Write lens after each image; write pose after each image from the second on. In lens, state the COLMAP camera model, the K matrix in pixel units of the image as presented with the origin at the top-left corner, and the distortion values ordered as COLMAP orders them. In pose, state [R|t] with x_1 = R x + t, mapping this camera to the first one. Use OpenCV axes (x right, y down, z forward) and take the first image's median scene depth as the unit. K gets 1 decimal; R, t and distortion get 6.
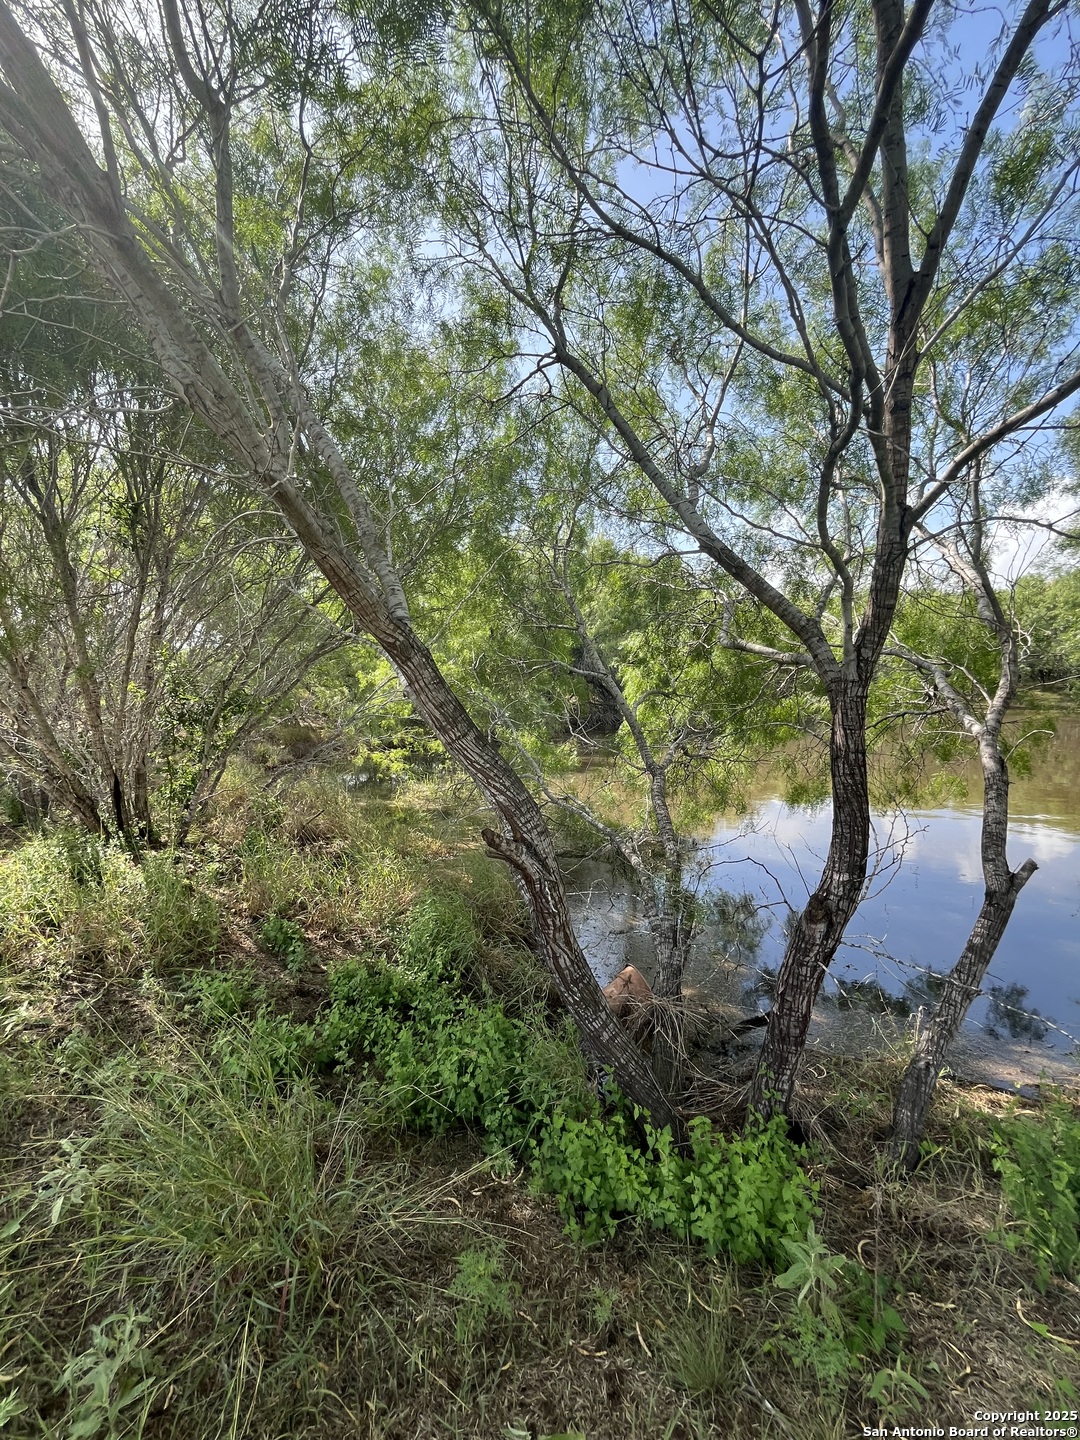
lens RADIAL K [[586.3, 0, 544.5], [0, 586.3, 718.2], [0, 0, 1]] dist [-0.003043, 0.000664]
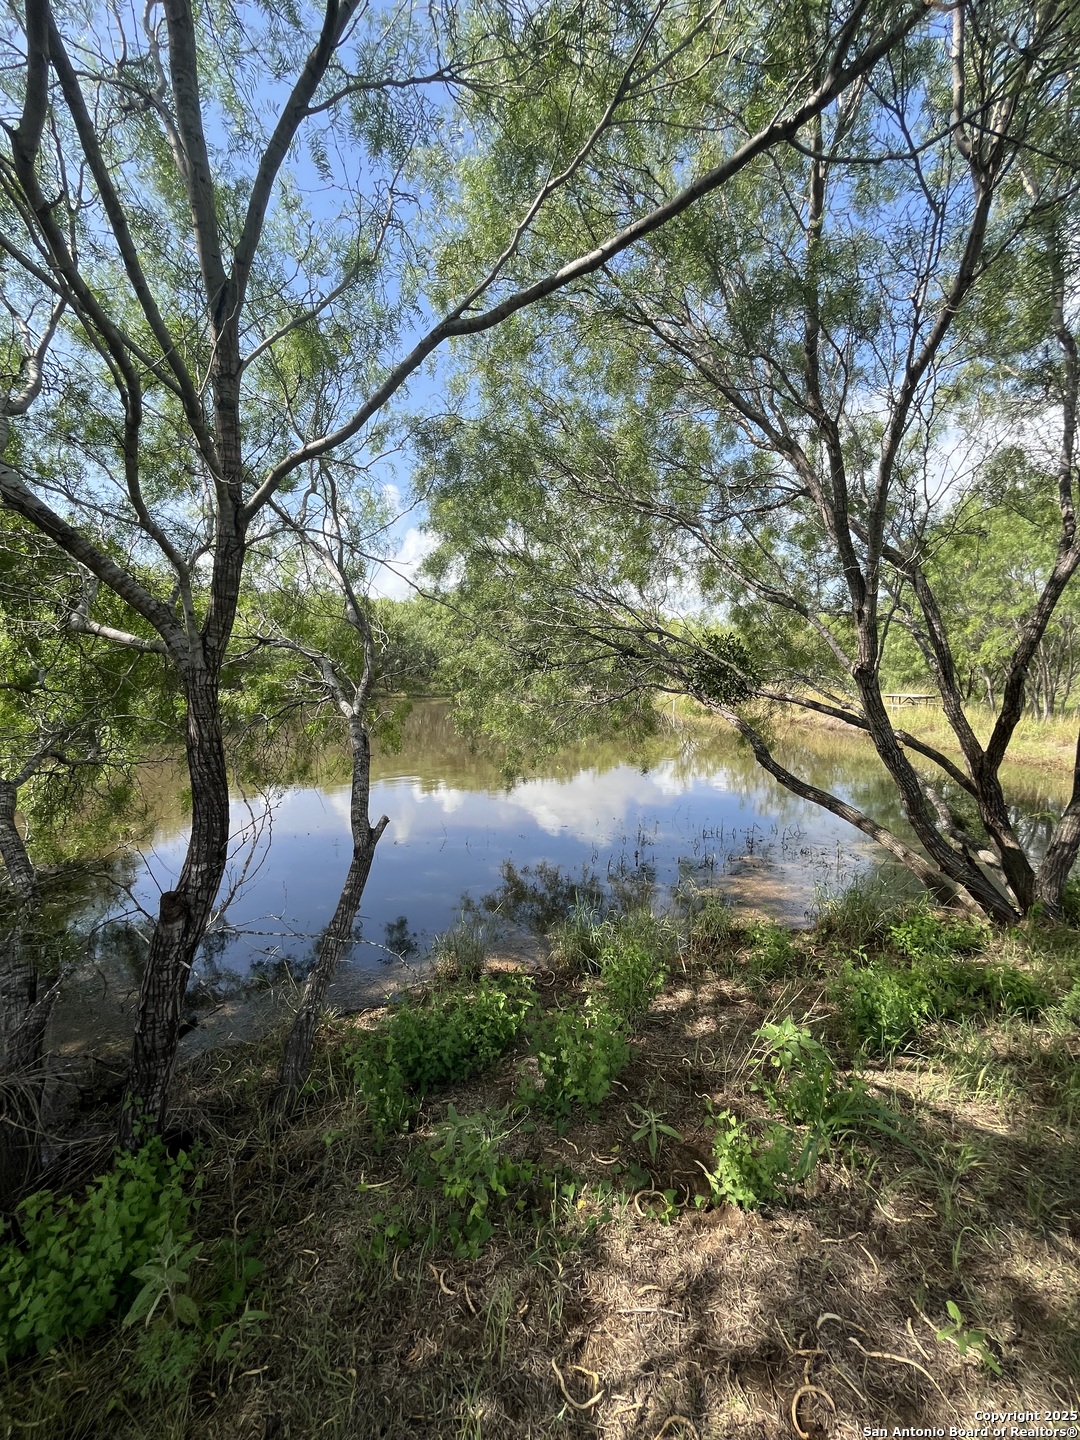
lens RADIAL K [[586.3, 0, 533.6], [0, 586.3, 719.1], [0, 0, 1]] dist [-0.003043, 0.000664]
pose [[0.643895, -0.053819, 0.763219, 0.117779], [0.045885, 0.998444, 0.031695, 0.013795], [-0.763737, 0.014612, 0.645363, -0.066448]]
